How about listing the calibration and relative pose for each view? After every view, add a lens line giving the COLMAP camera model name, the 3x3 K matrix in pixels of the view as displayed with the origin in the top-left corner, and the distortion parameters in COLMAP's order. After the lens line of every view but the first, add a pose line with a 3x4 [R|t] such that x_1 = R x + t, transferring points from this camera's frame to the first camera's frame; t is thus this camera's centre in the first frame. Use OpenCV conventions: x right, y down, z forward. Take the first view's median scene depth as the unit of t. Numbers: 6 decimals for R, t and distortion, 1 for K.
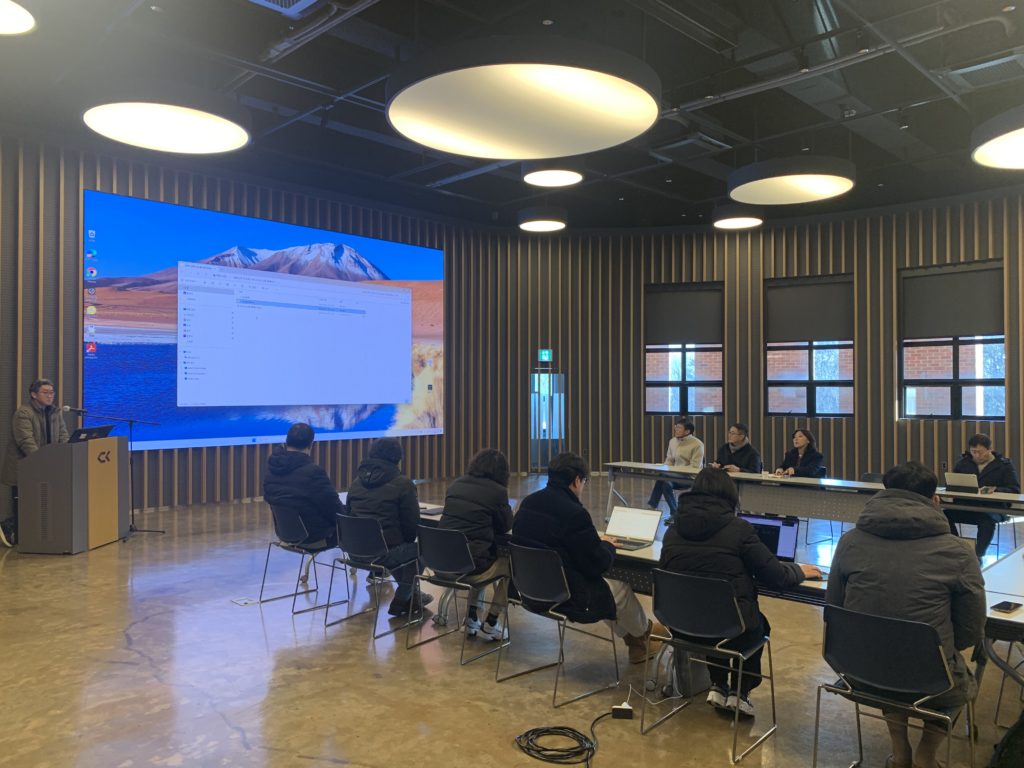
lens RADIAL K [[780.4, 0, 503.6], [0, 780.4, 384.7], [0, 0, 1]] dist [0.035396, -0.031682]
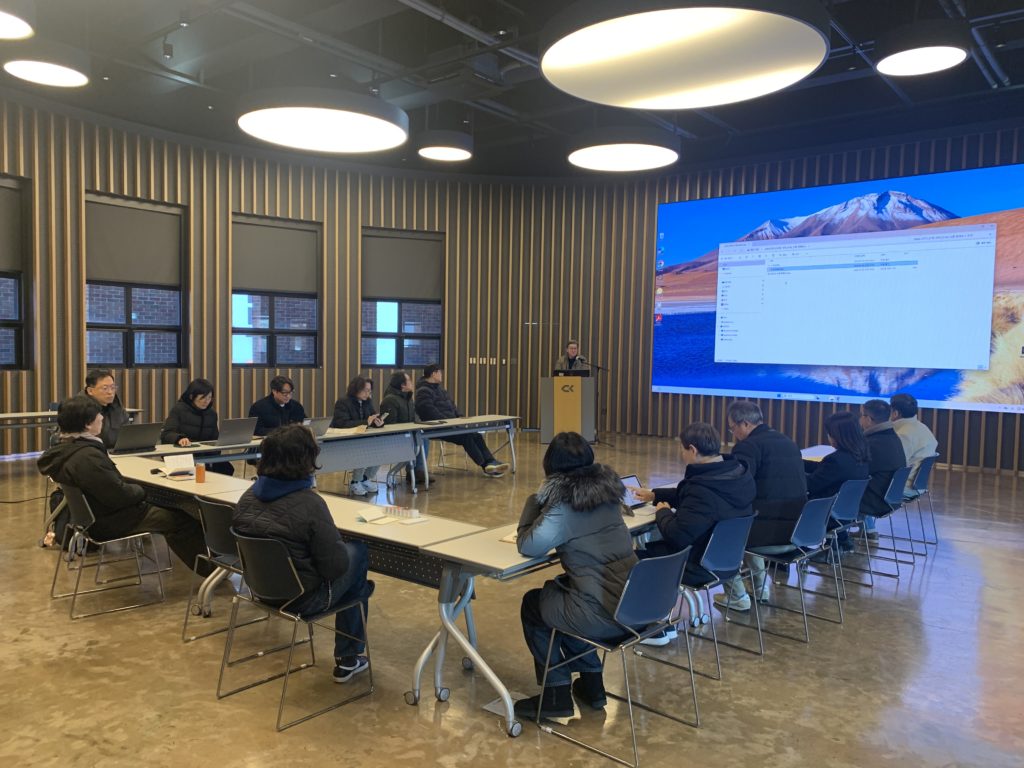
lens RADIAL K [[780.4, 0, 518.4], [0, 780.4, 390.7], [0, 0, 1]] dist [0.035396, -0.031682]
pose [[0.106555, 0.058452, -0.992587, 0.701585], [-0.011373, 0.998277, 0.057566, 0.004988], [0.994242, 0.005154, 0.107036, 0.498606]]
